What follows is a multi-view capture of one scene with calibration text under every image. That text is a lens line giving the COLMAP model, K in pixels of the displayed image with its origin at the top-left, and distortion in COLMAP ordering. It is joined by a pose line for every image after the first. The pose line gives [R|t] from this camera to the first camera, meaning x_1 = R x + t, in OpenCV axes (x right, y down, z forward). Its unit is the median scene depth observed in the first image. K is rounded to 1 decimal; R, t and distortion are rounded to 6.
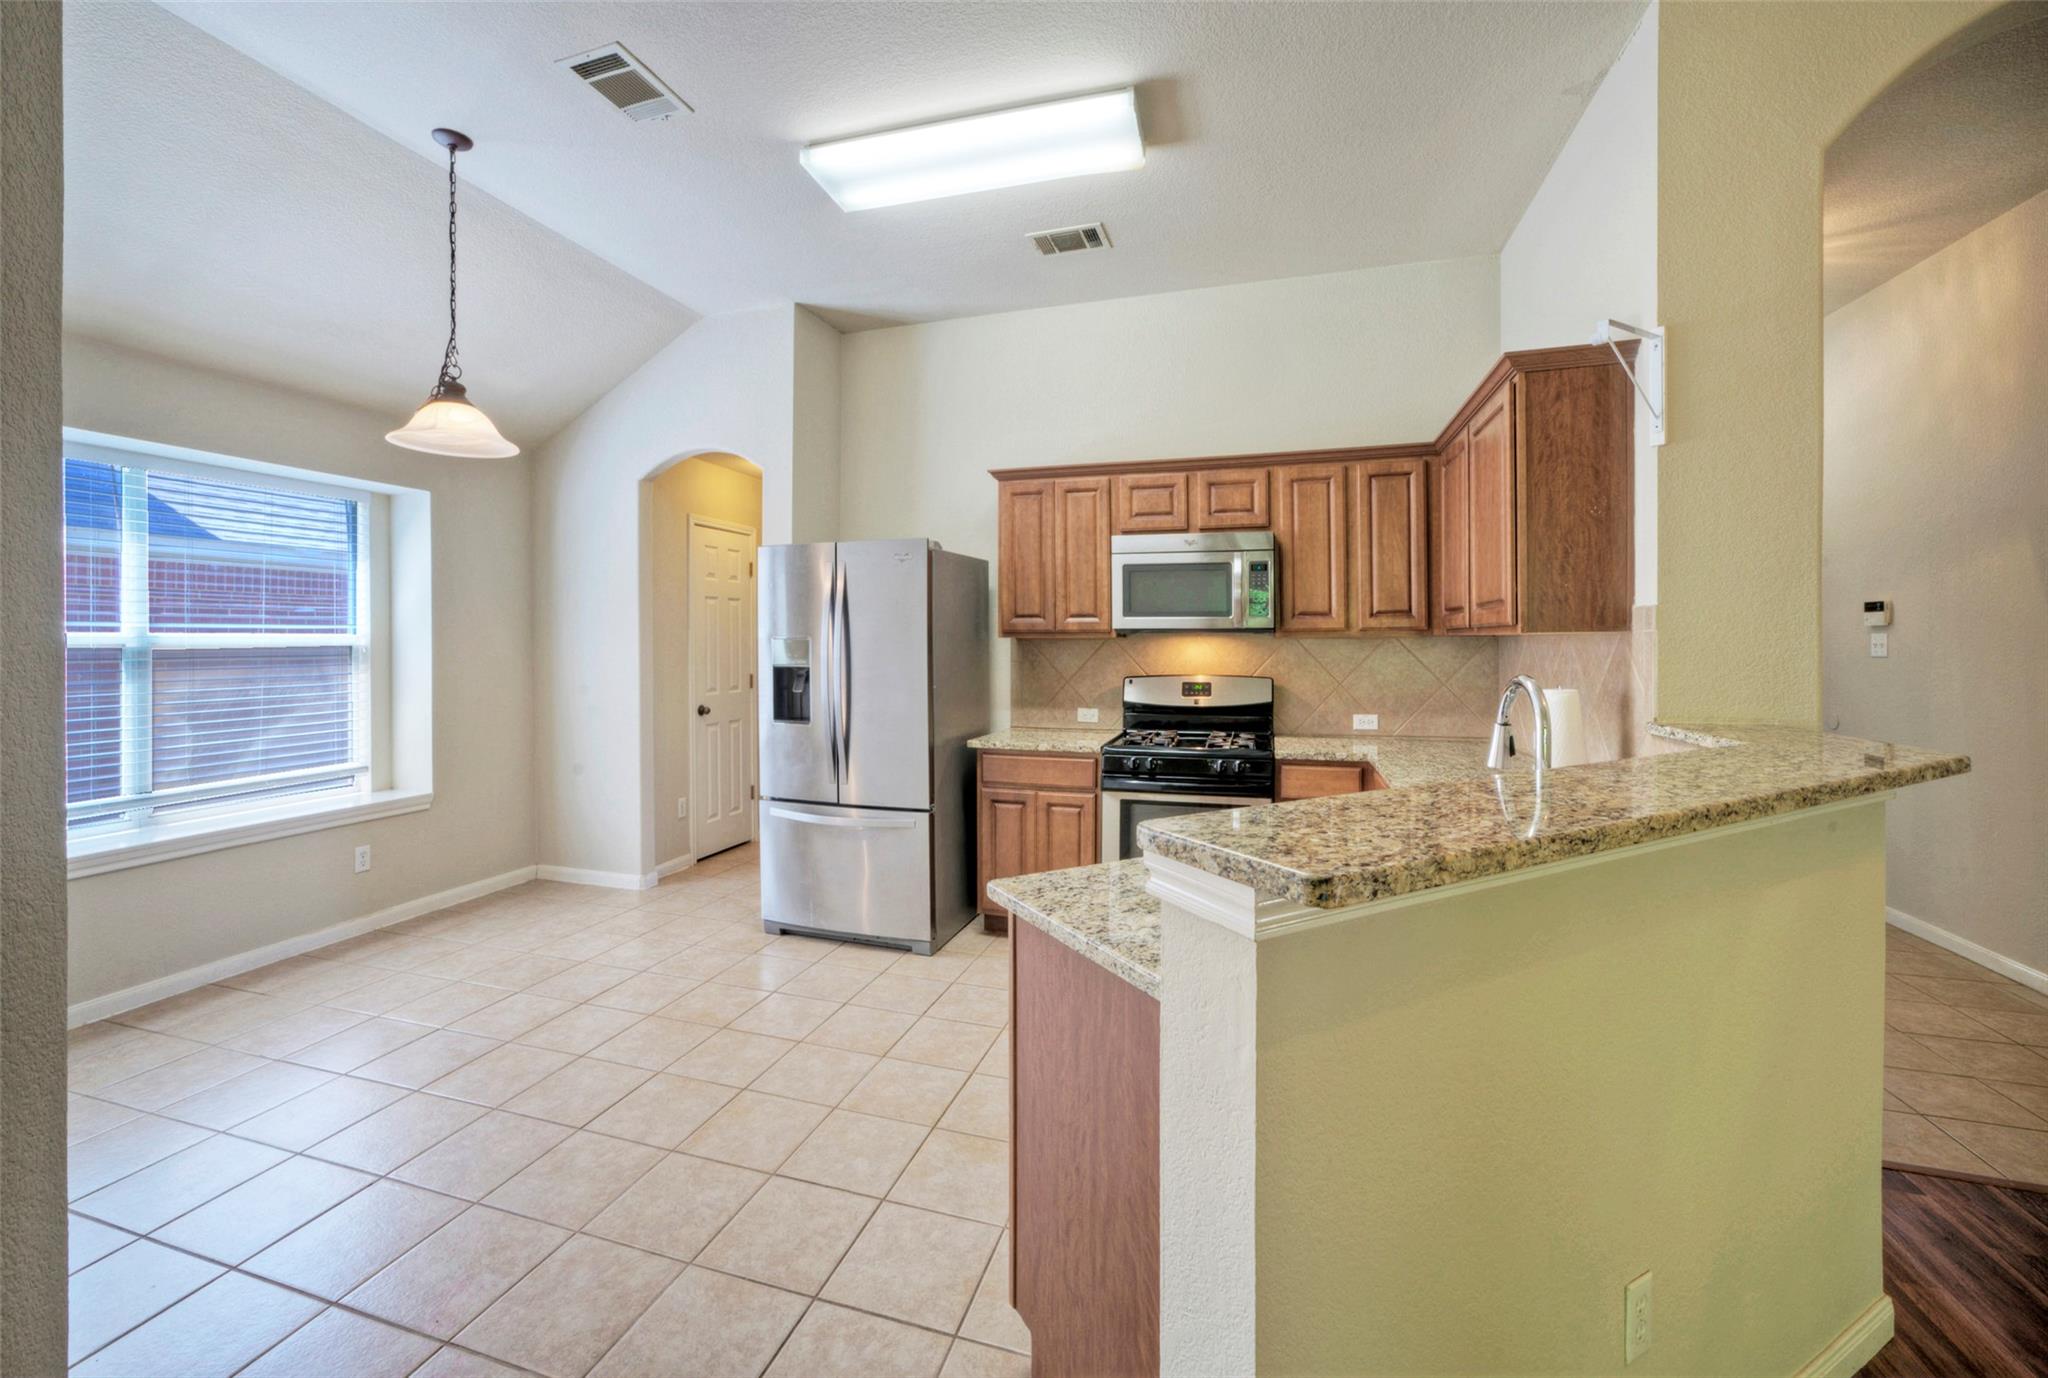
lens RADIAL K [[840.7, 0, 1013.3], [0, 840.7, 639.7], [0, 0, 1]] dist [-0.013542, 0.006216]
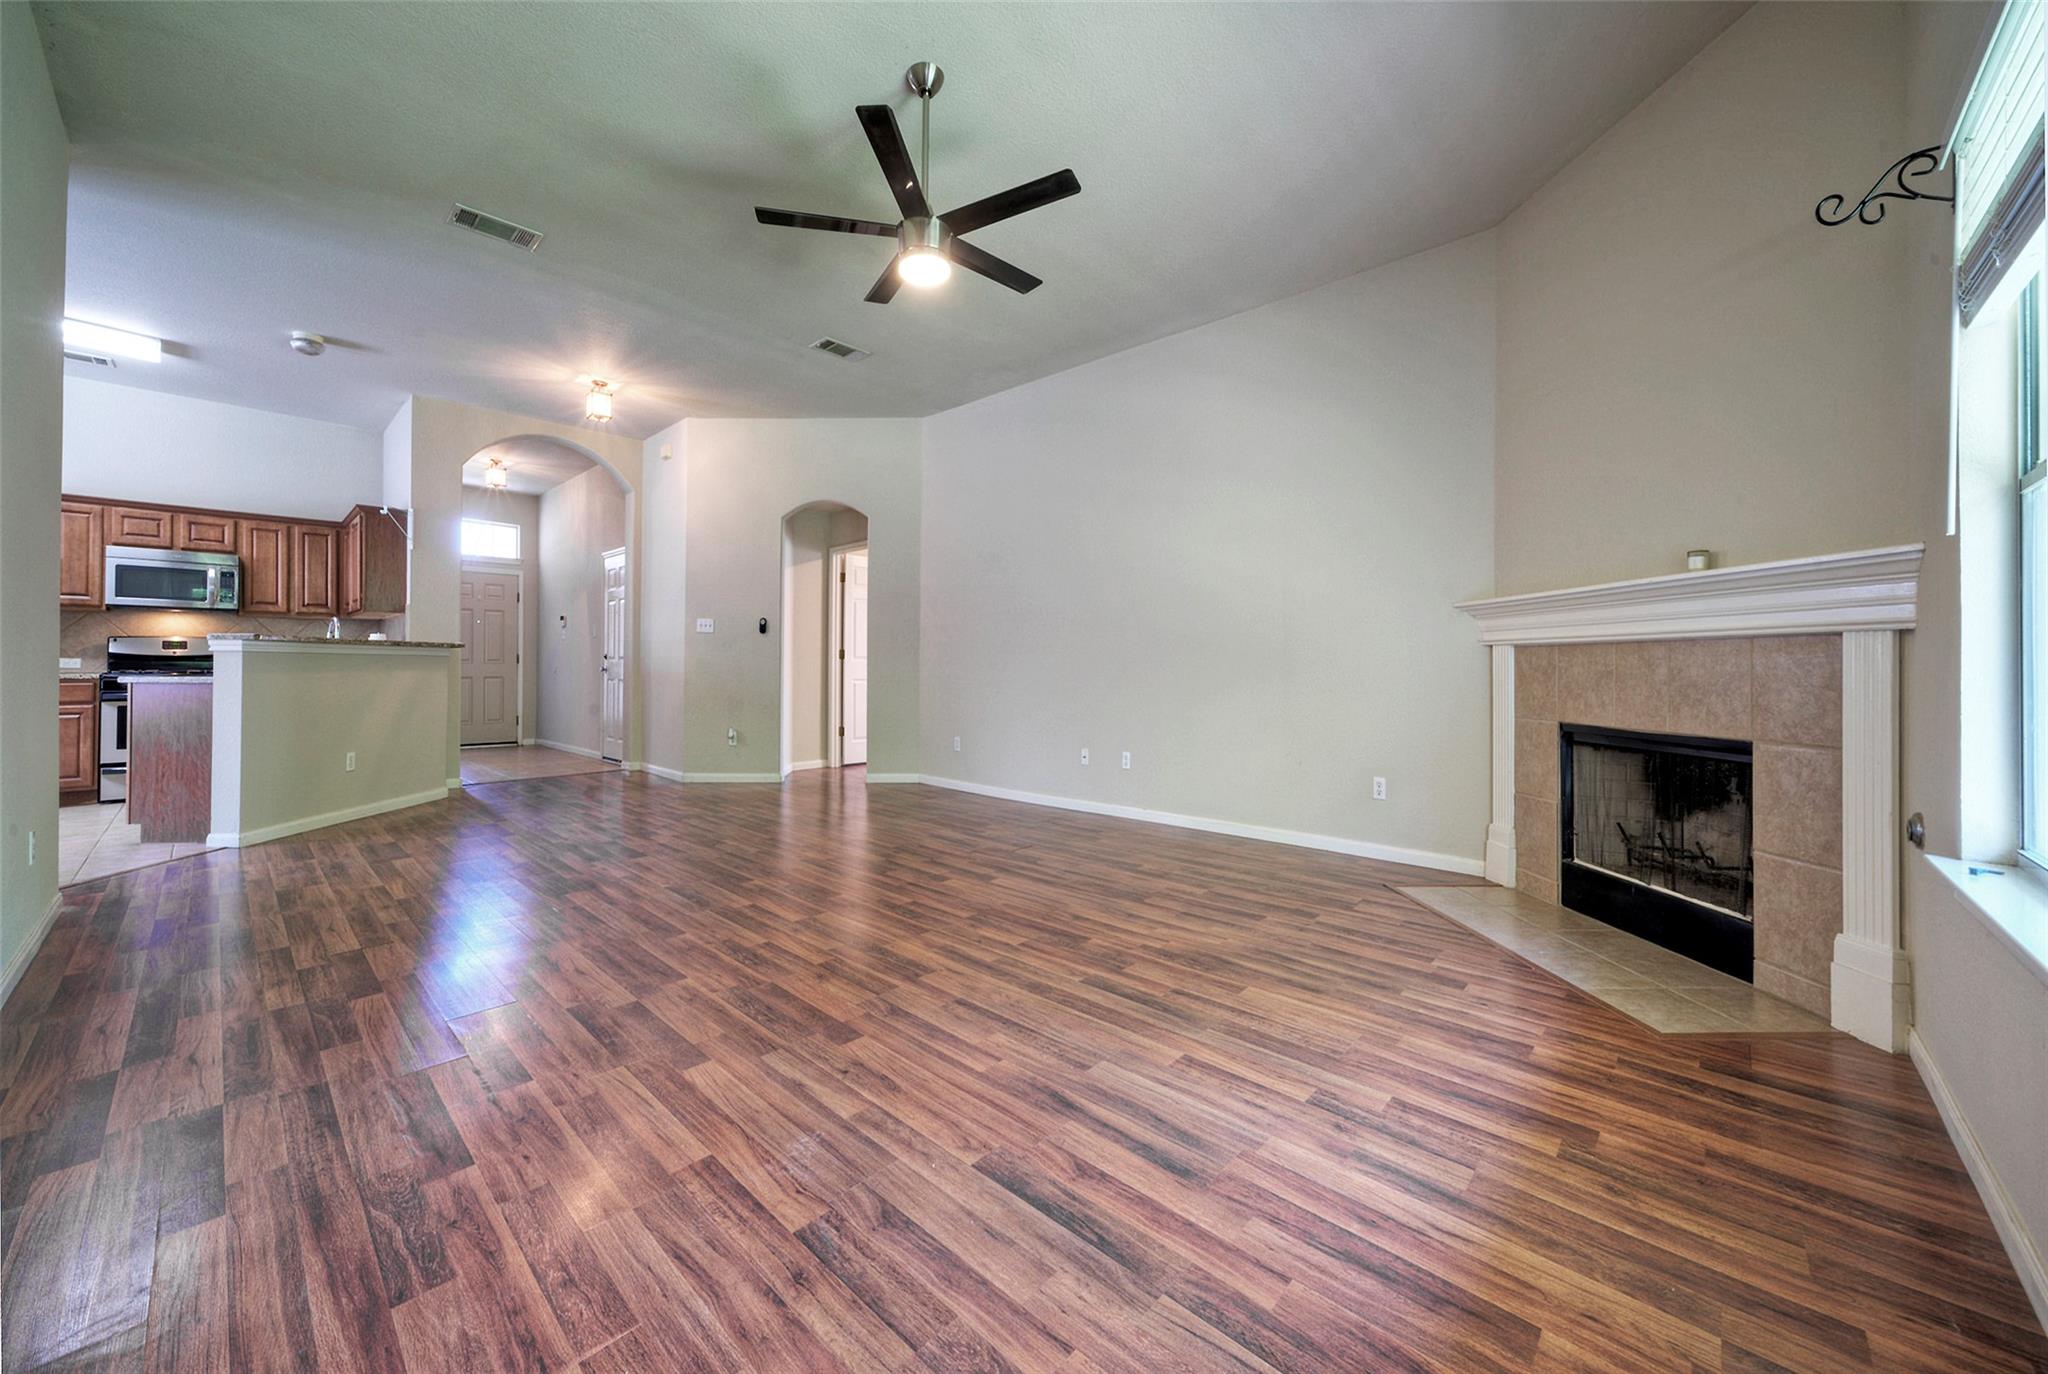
lens RADIAL K [[755.2, 0, 925.6], [0, 755.2, 658.9], [0, 0, 1]] dist [-0.004133, 0.001542]
pose [[0.484227, 0.012368, 0.874855, -0.382260], [-0.011183, 0.999906, -0.007946, 0.086984], [-0.874871, -0.005936, 0.484320, -1.058170]]
